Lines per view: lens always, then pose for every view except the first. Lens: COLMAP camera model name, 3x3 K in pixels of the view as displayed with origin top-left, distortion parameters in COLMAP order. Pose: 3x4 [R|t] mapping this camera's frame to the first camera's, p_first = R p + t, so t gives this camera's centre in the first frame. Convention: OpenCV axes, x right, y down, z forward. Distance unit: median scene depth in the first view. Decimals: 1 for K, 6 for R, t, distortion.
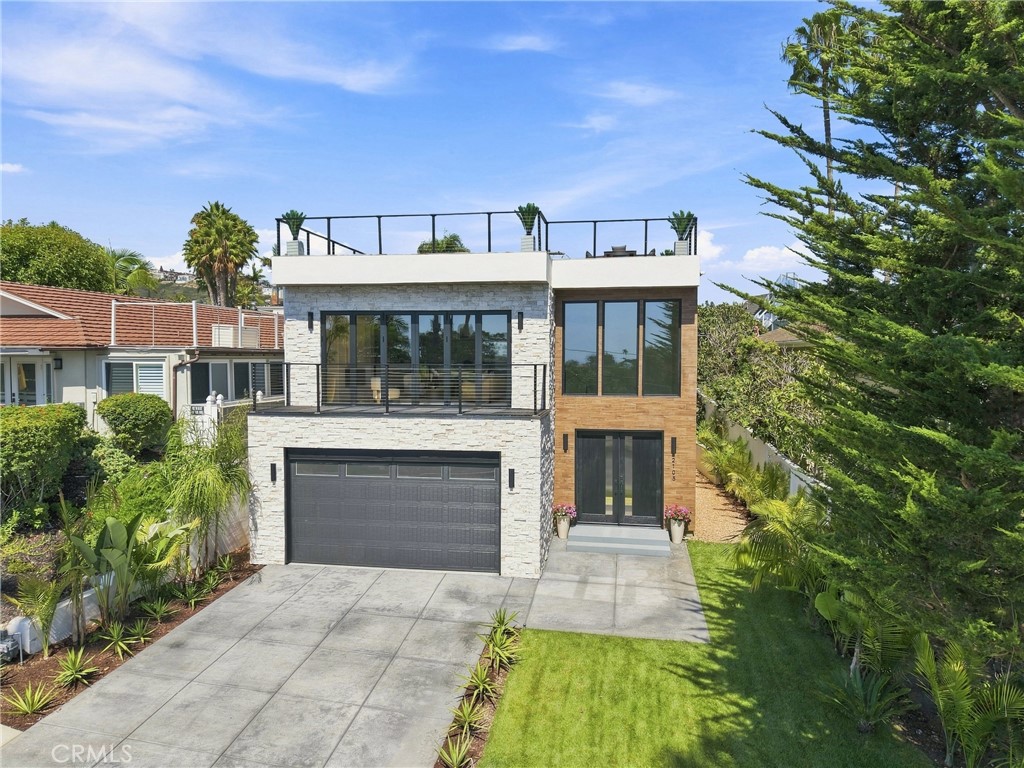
lens RADIAL K [[694.3, 0, 512.0], [0, 694.3, 384.0], [0, 0, 1]] dist [0.045854, -0.044783]
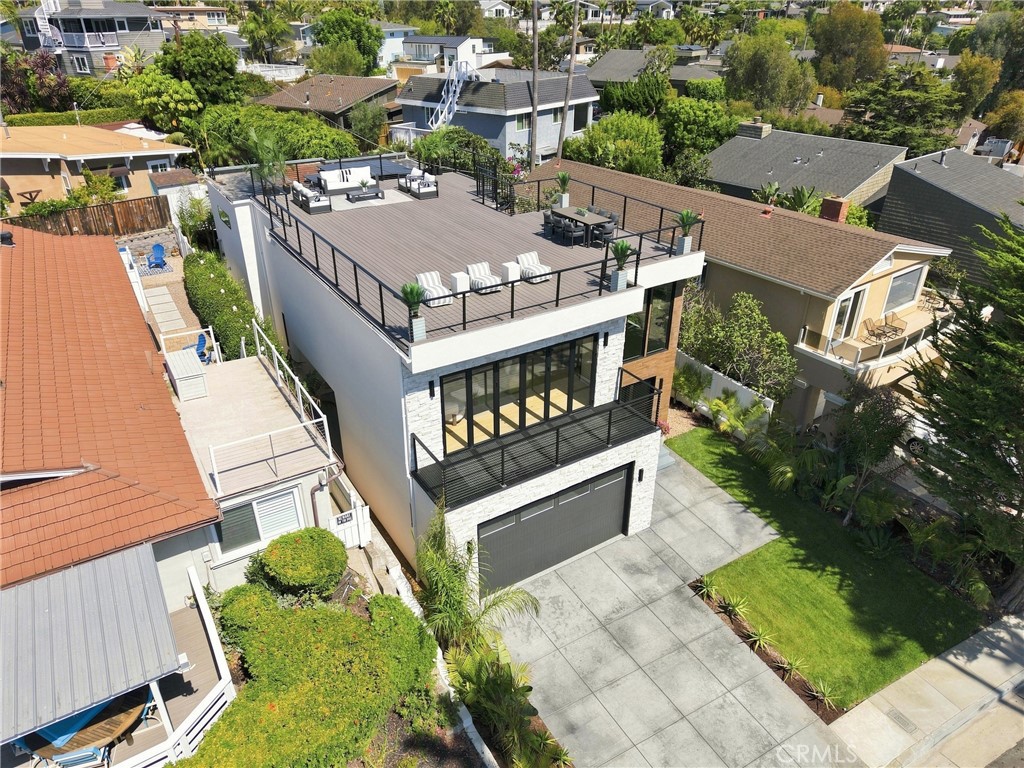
lens RADIAL K [[694.3, 0, 512.0], [0, 694.3, 384.0], [0, 0, 1]] dist [0.045854, -0.044783]
pose [[0.749505, -0.320271, 0.579370, -0.842283], [0.031464, 0.891427, 0.452071, -0.583028], [-0.661251, -0.320600, 0.678206, 0.319396]]
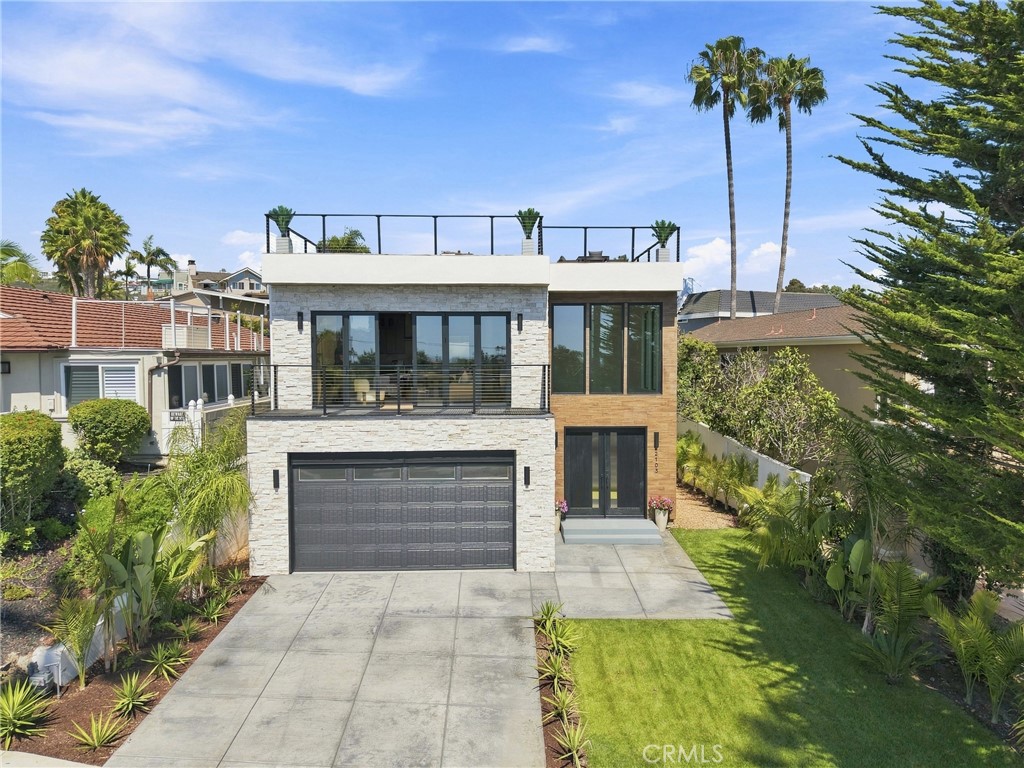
lens RADIAL K [[694.3, 0, 512.0], [0, 694.3, 384.0], [0, 0, 1]] dist [0.045854, -0.044783]
pose [[0.982039, -0.011791, 0.188311, -0.205679], [0.011863, 0.999929, 0.000746, -0.000917], [-0.188307, 0.001502, 0.982109, -0.004711]]
